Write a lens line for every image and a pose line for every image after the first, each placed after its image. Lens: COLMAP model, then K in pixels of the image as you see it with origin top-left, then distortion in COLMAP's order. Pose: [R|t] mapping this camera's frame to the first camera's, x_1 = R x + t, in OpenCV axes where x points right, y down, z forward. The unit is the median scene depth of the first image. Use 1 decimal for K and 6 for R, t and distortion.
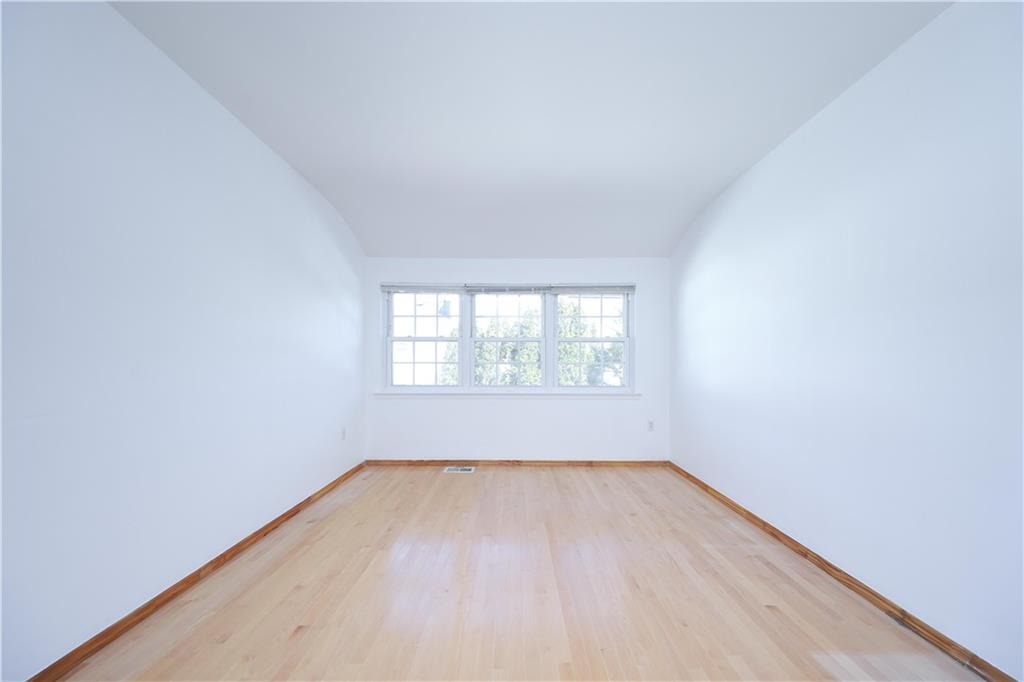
lens RADIAL K [[298.9, 0, 485.4], [0, 298.9, 356.8], [0, 0, 1]] dist [0.002262, -0.000428]
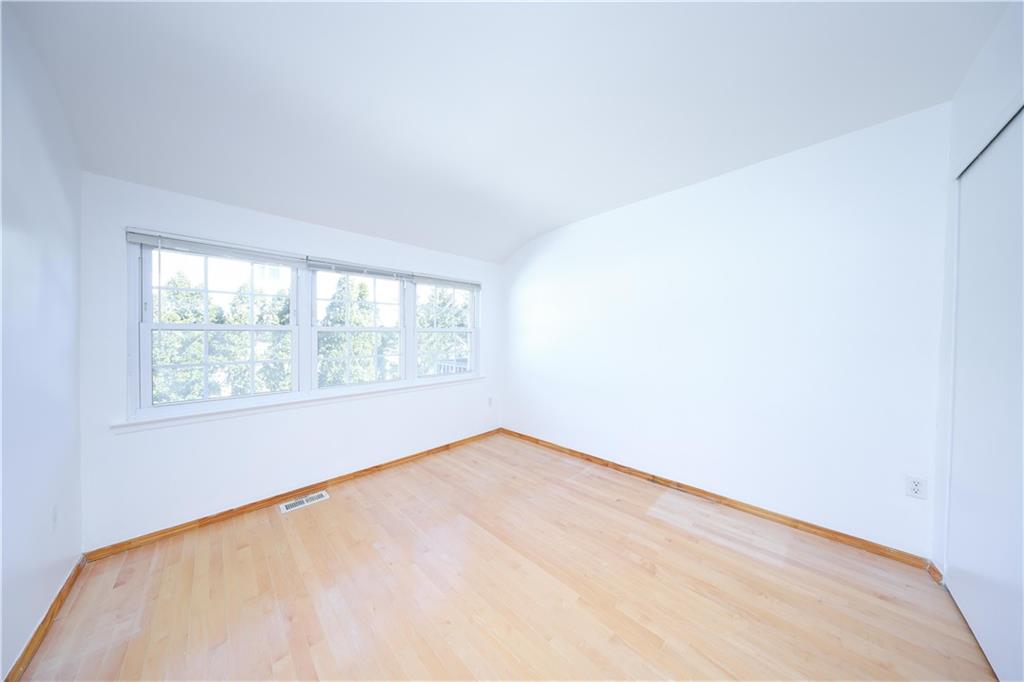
lens RADIAL K [[298.9, 0, 520.2], [0, 298.9, 341.8], [0, 0, 1]] dist [0.002262, -0.000428]
pose [[0.701414, -0.017574, 0.712537, -0.239066], [0.007050, 0.999818, 0.017720, -0.037018], [-0.712719, -0.007406, 0.701411, 0.079184]]
